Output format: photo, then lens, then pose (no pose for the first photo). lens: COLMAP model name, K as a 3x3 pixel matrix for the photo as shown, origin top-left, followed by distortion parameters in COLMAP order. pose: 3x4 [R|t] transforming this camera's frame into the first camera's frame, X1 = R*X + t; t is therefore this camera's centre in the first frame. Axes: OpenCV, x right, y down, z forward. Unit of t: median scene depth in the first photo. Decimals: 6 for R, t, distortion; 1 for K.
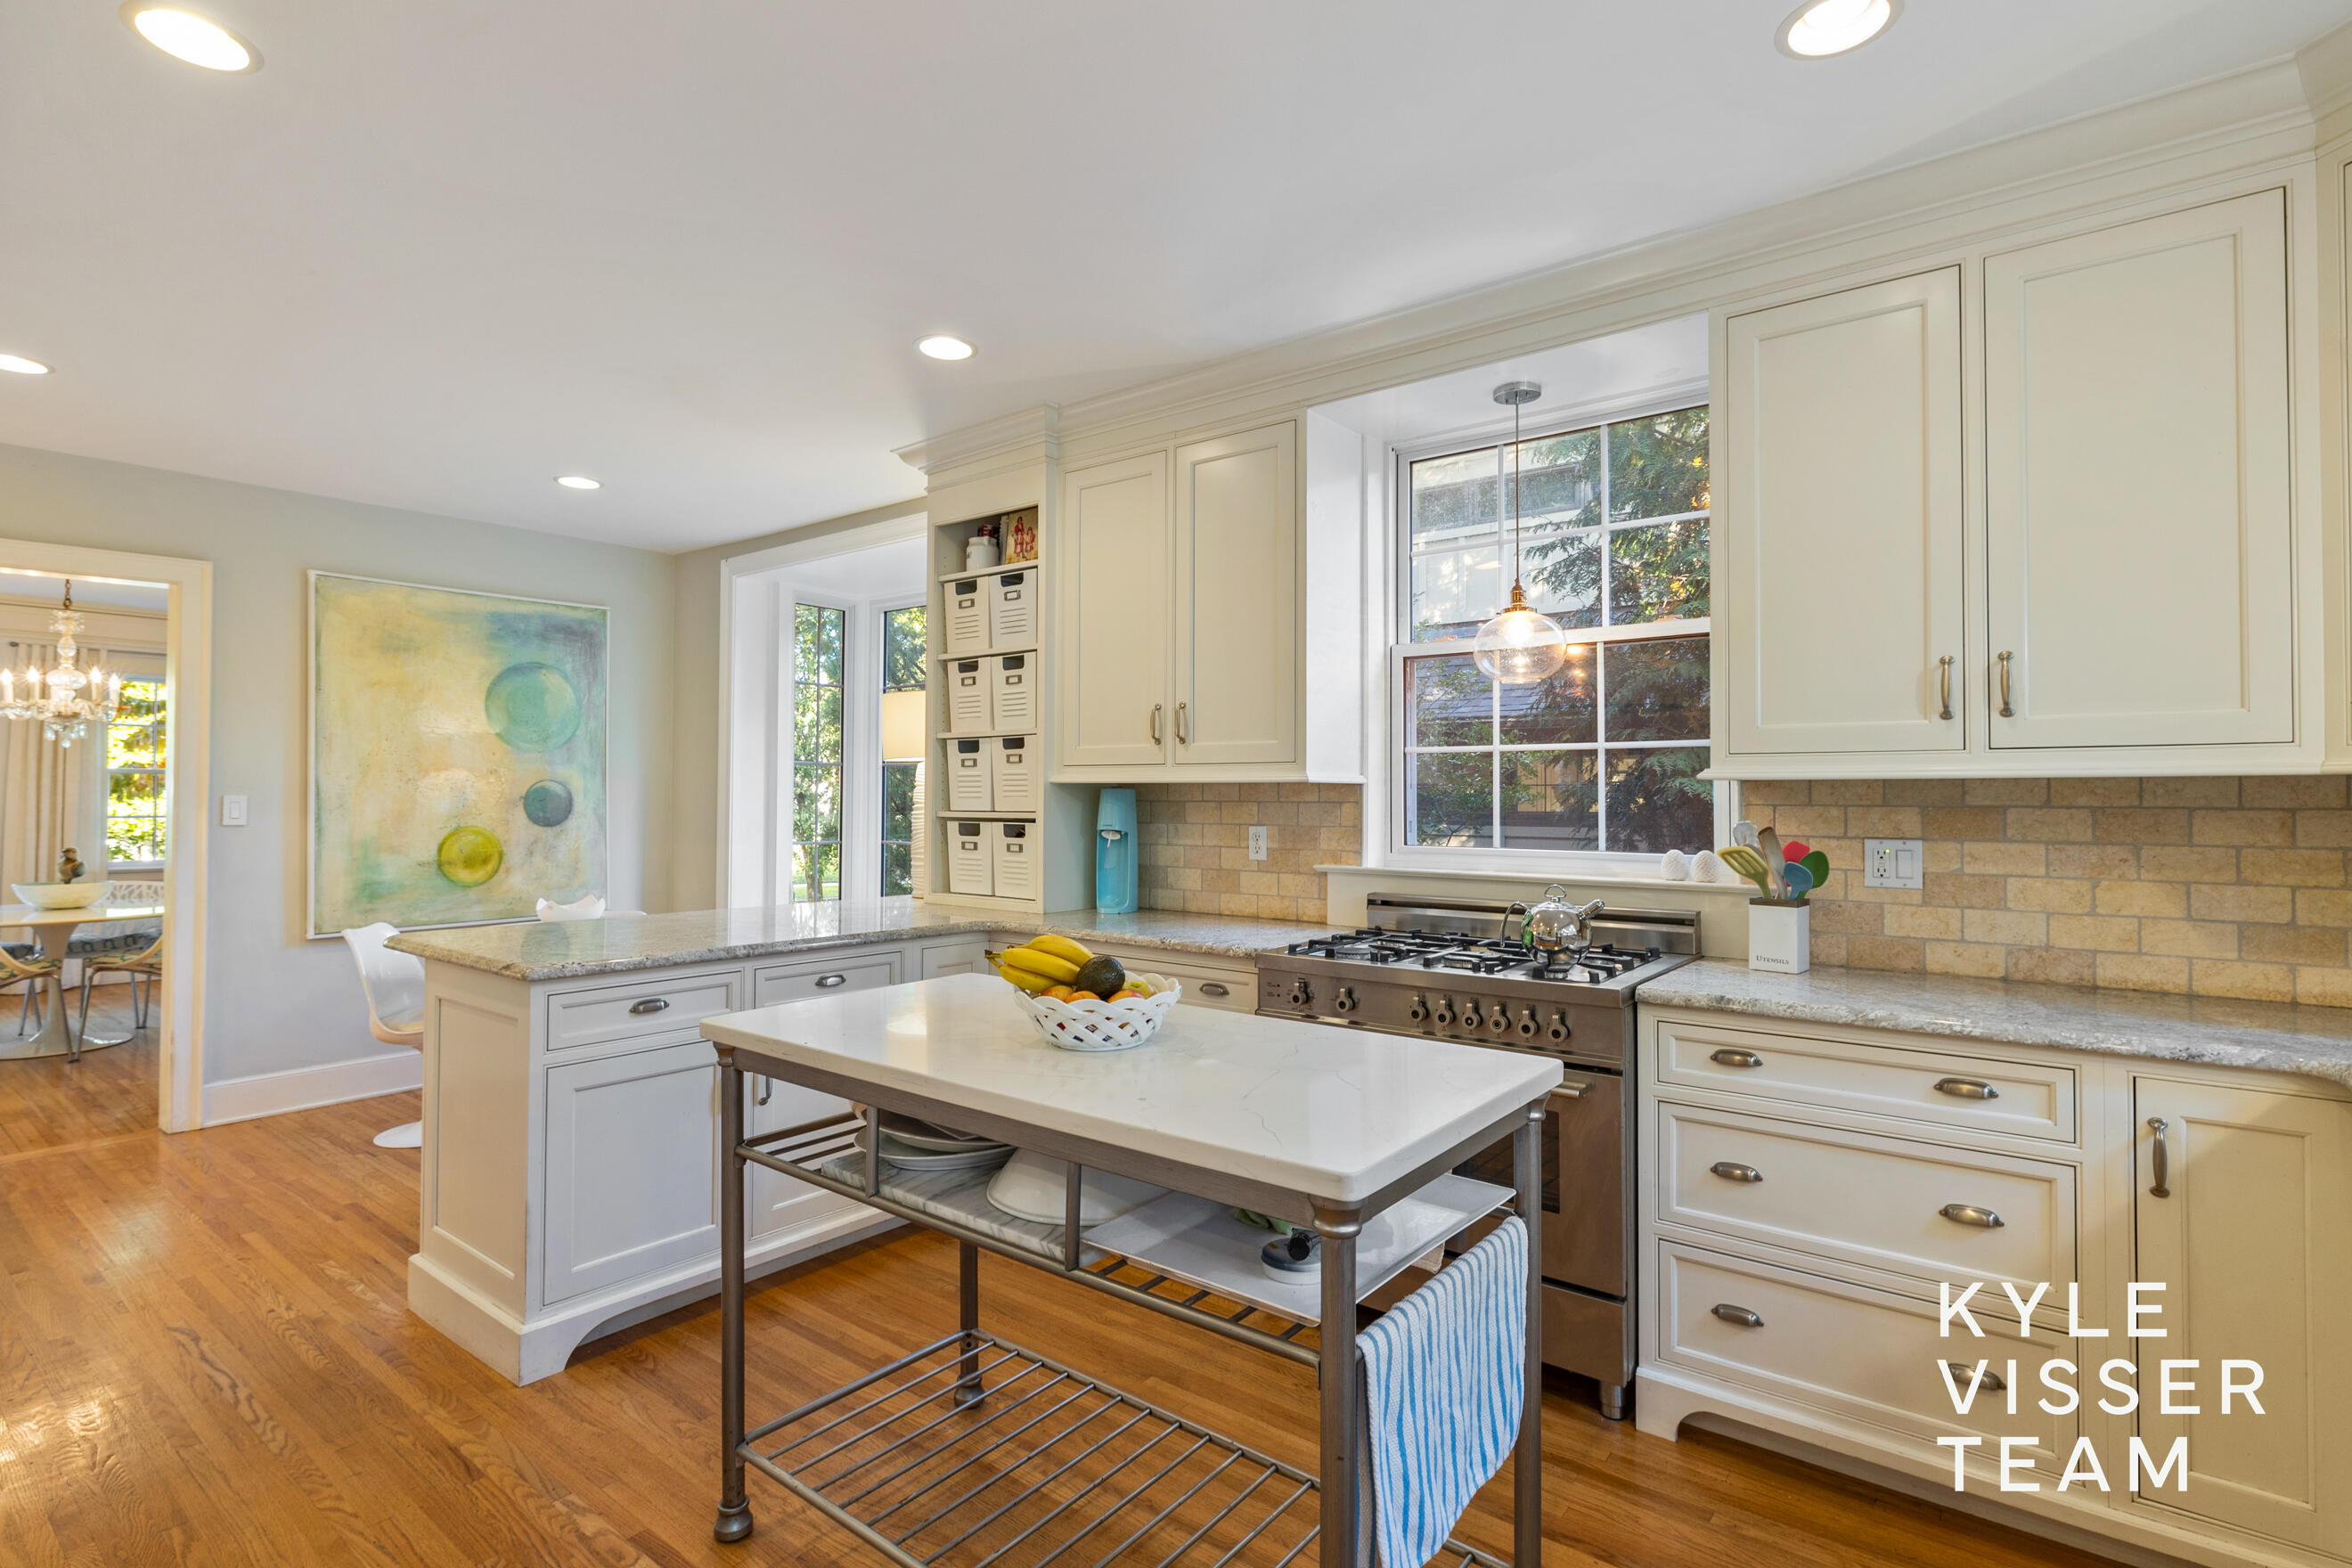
lens RADIAL K [[1130.2, 0, 1150.5], [0, 1130.2, 784.3], [0, 0, 1]] dist [0.003943, 0.000548]
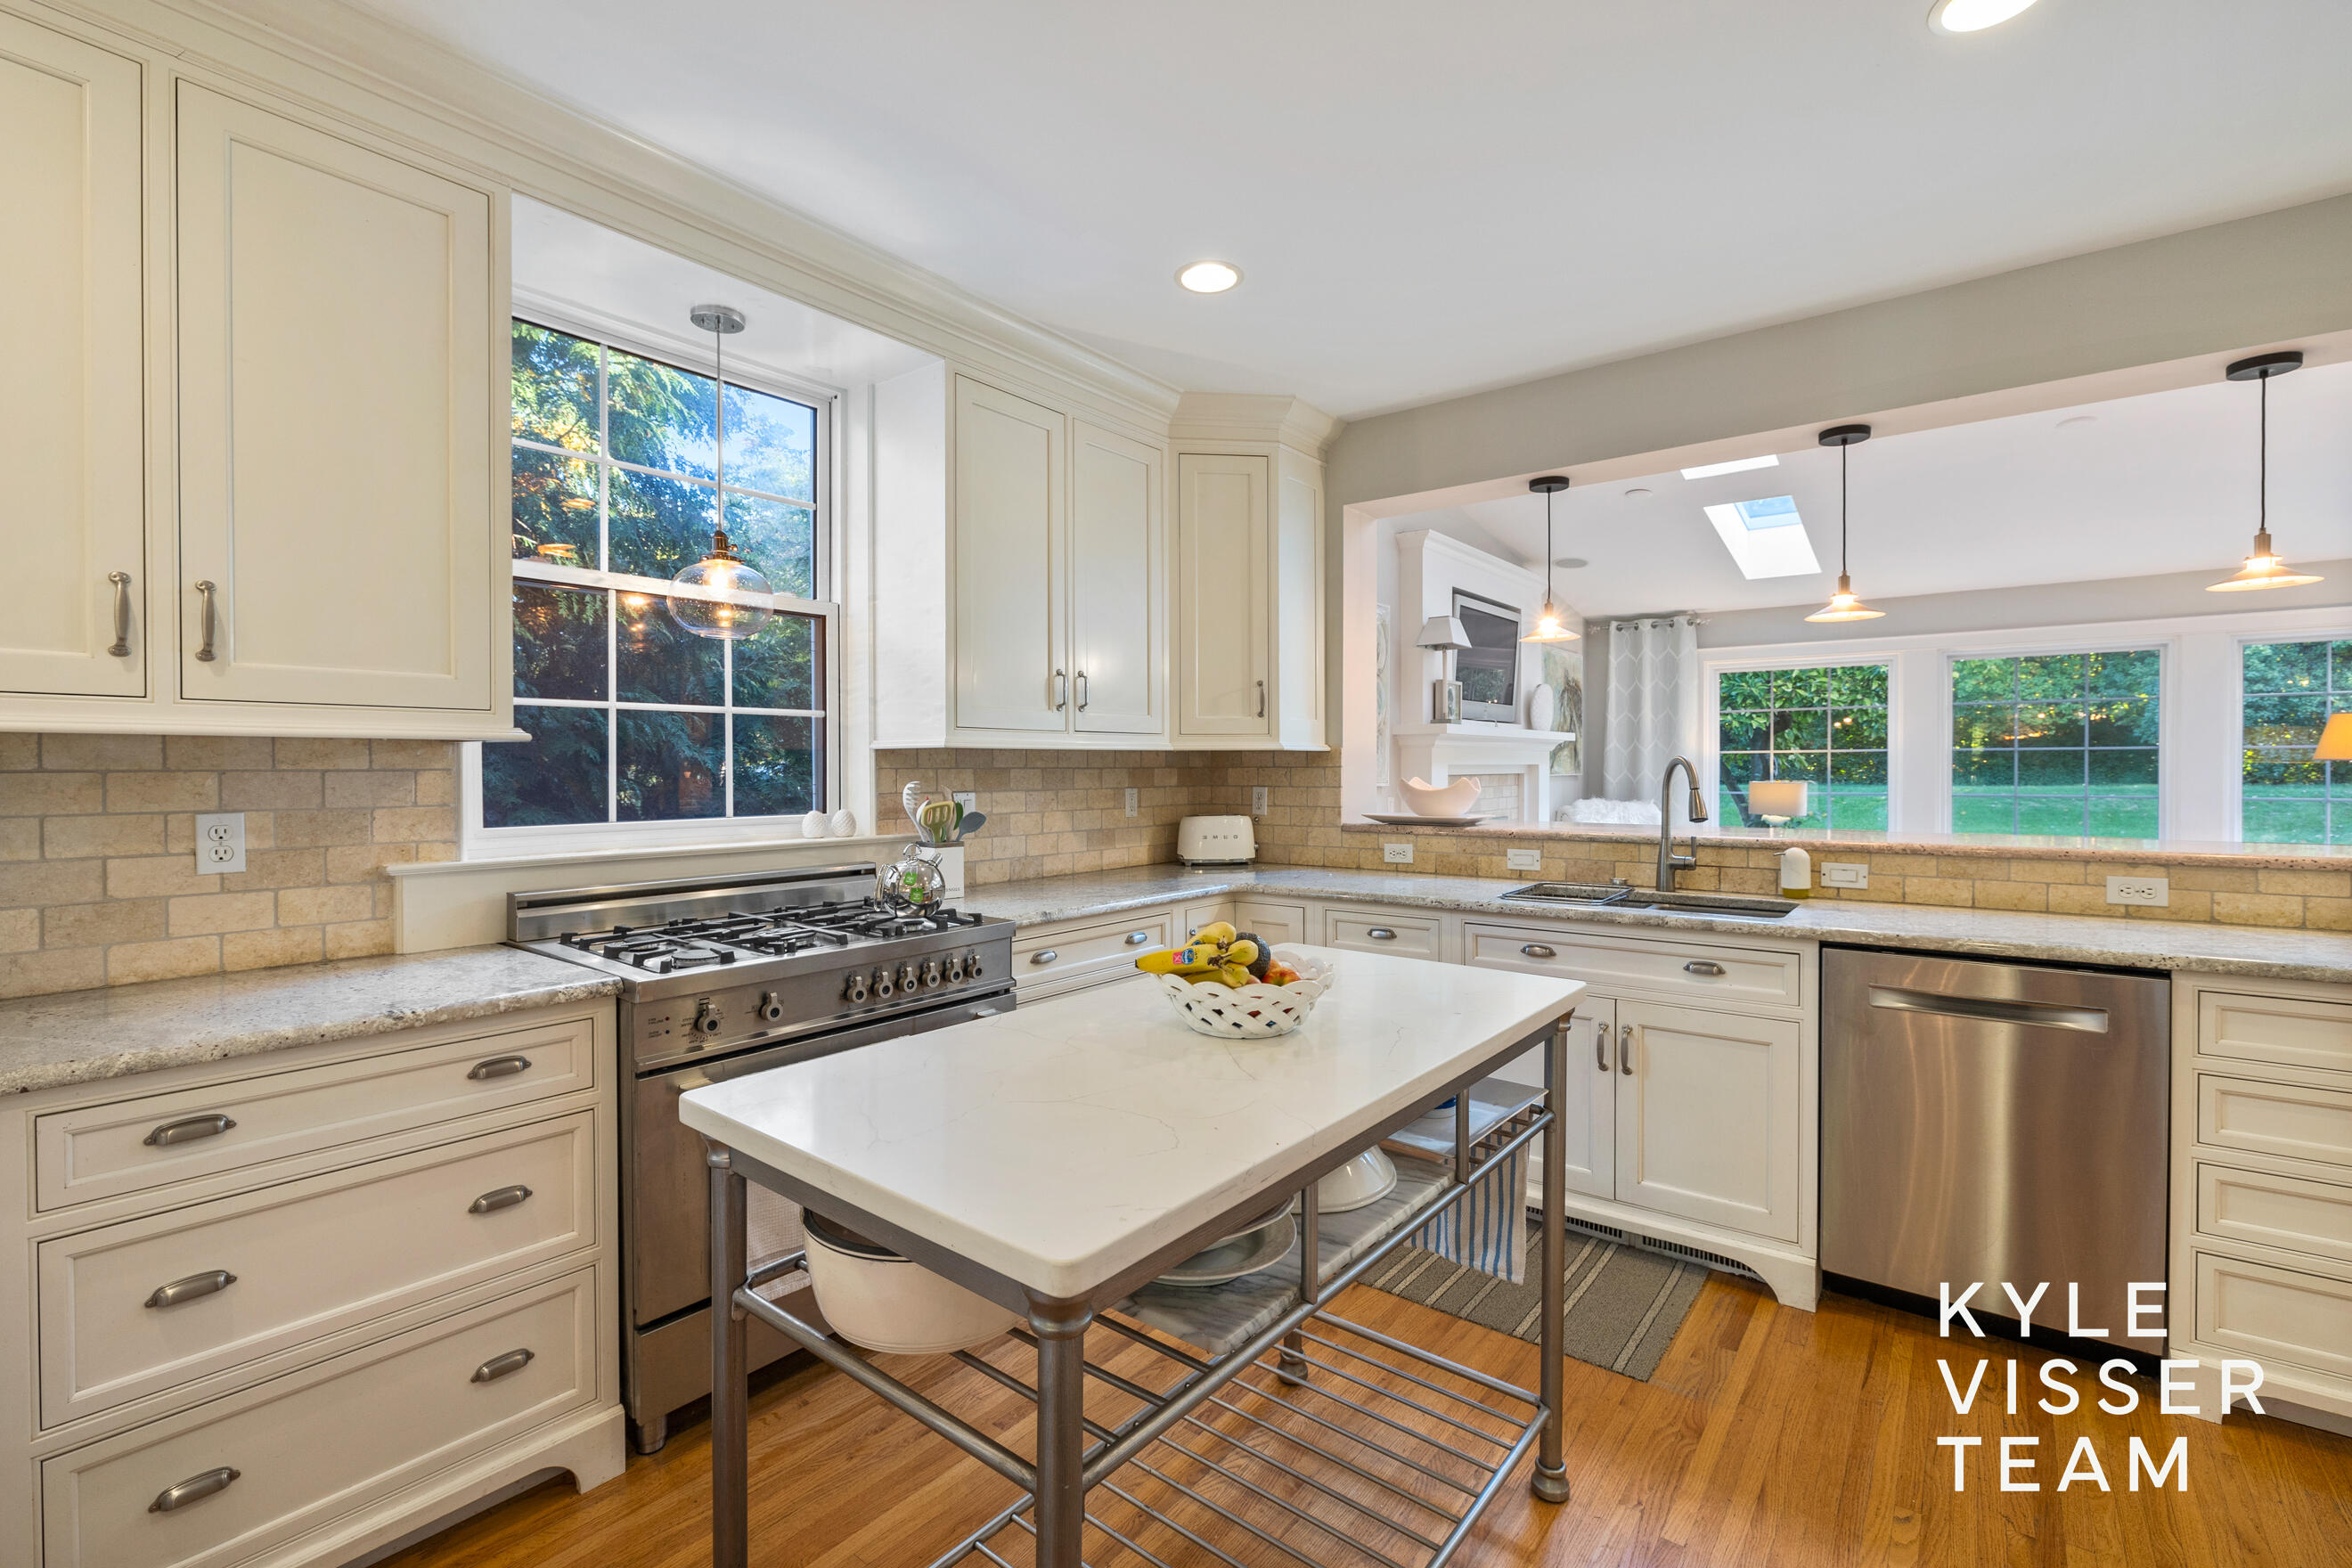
lens RADIAL K [[1071.9, 0, 1182.6], [0, 1071.9, 778.5], [0, 0, 1]] dist [-0.003775, -0.000045]
pose [[-0.021608, -0.016851, 0.999625, -0.546116], [-0.011448, 0.999797, 0.016606, 0.005706], [-0.999701, -0.011085, -0.021796, 0.636256]]
